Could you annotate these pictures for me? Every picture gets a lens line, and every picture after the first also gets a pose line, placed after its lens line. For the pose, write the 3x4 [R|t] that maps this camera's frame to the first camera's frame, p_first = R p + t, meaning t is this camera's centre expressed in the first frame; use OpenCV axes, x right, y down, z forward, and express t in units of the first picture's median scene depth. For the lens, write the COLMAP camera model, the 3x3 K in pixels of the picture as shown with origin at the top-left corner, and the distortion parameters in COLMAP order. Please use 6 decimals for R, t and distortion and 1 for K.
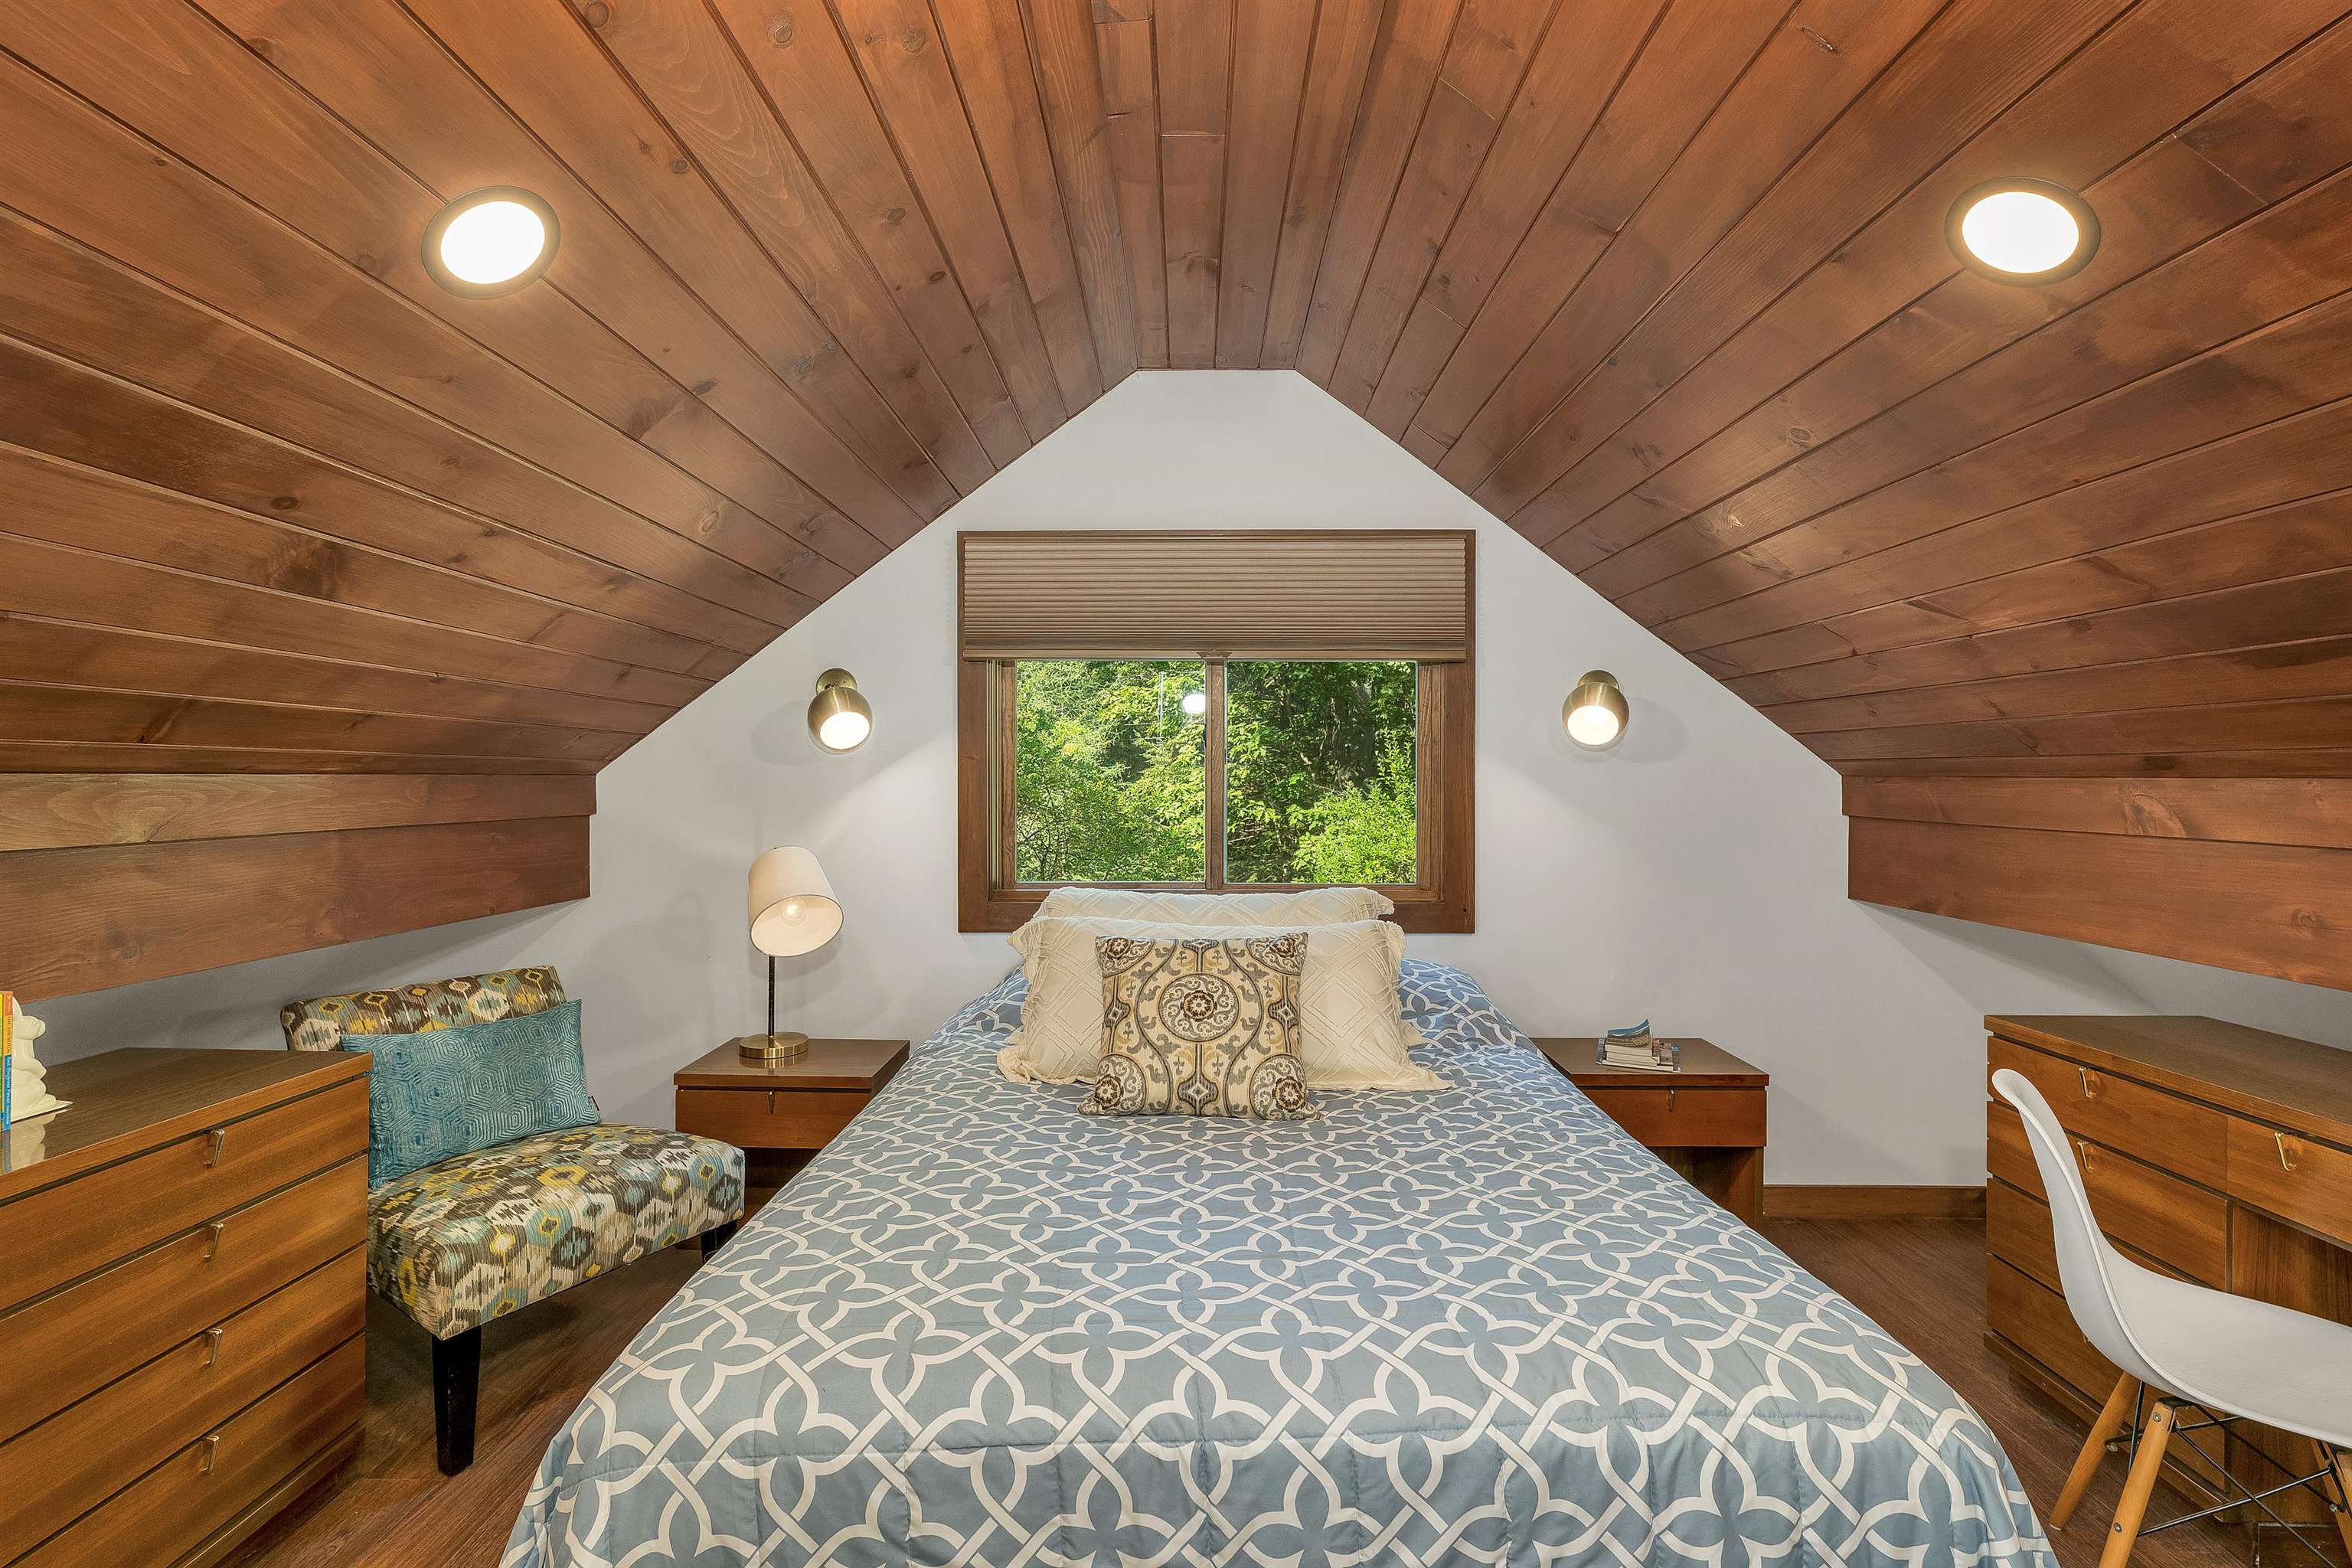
lens RADIAL K [[1063.6, 0, 1173.5], [0, 1063.6, 771.3], [0, 0, 1]] dist [0.001030, -0.000065]
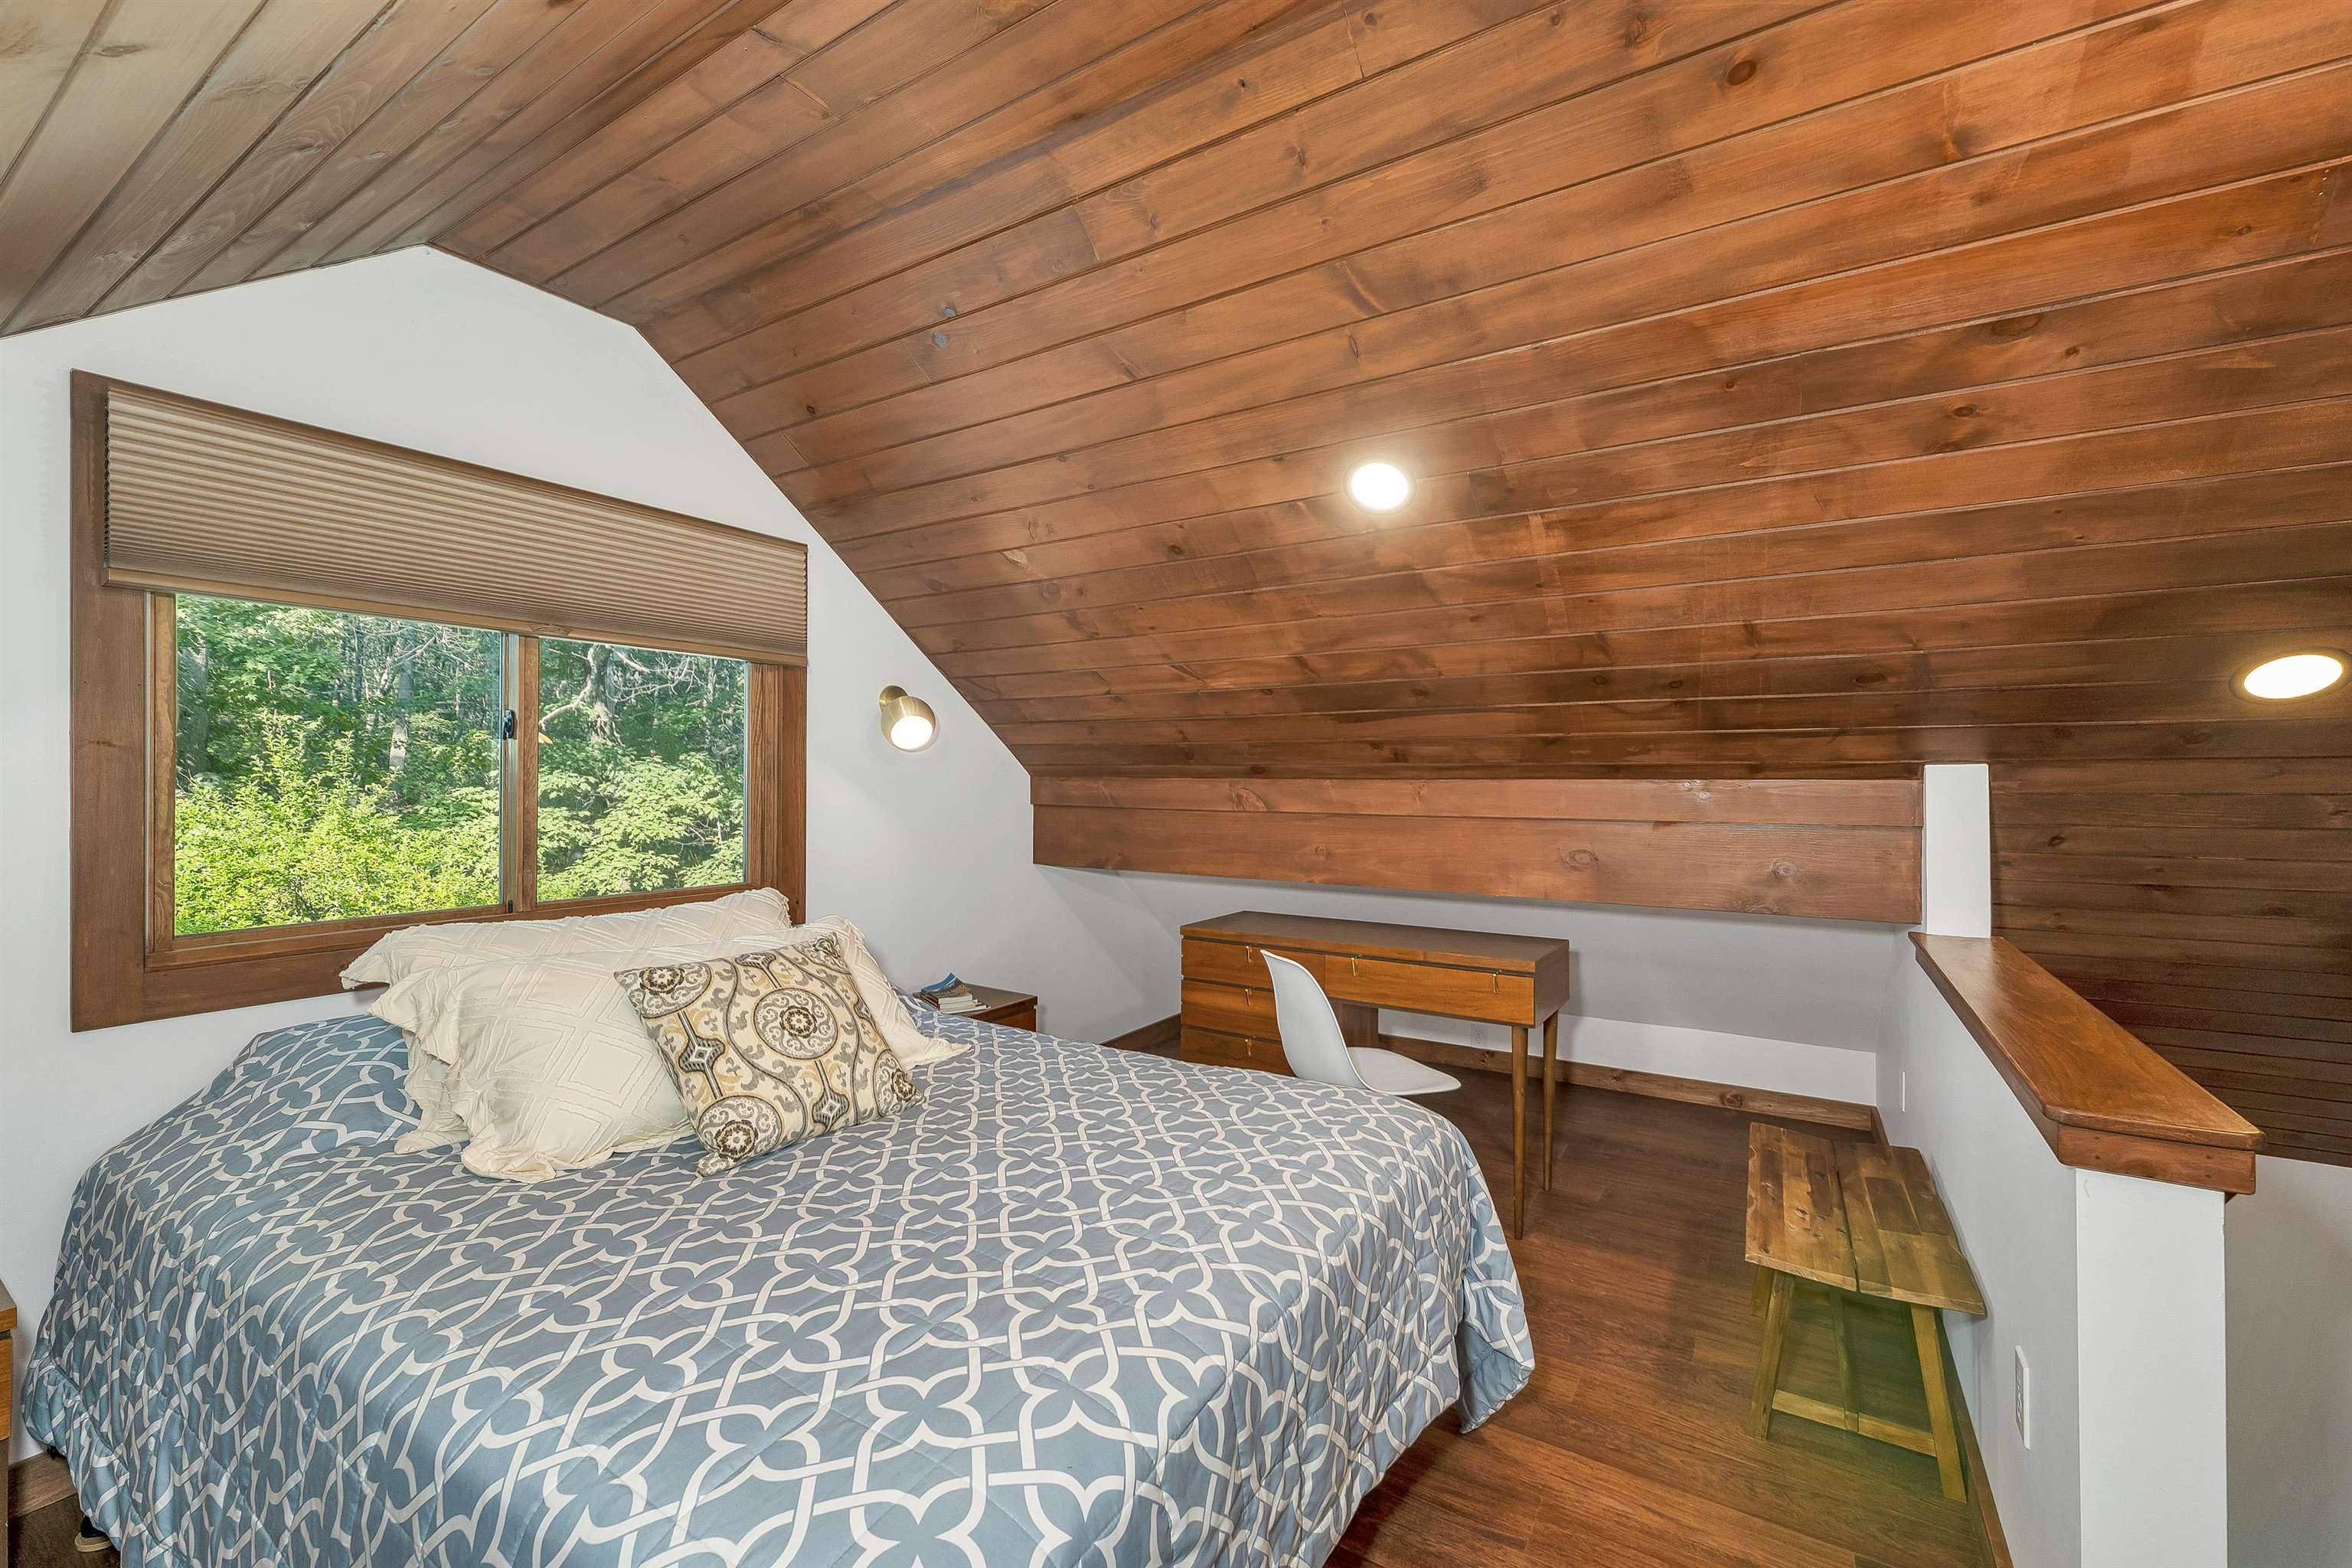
lens RADIAL K [[963.7, 0, 1174.0], [0, 963.7, 772.2], [0, 0, 1]] dist [-0.004307, -0.000179]
pose [[0.519970, 0.005365, 0.854168, -0.529587], [-0.008248, 0.999965, -0.001260, -0.001359], [-0.854145, -0.006390, 0.519996, 0.277287]]
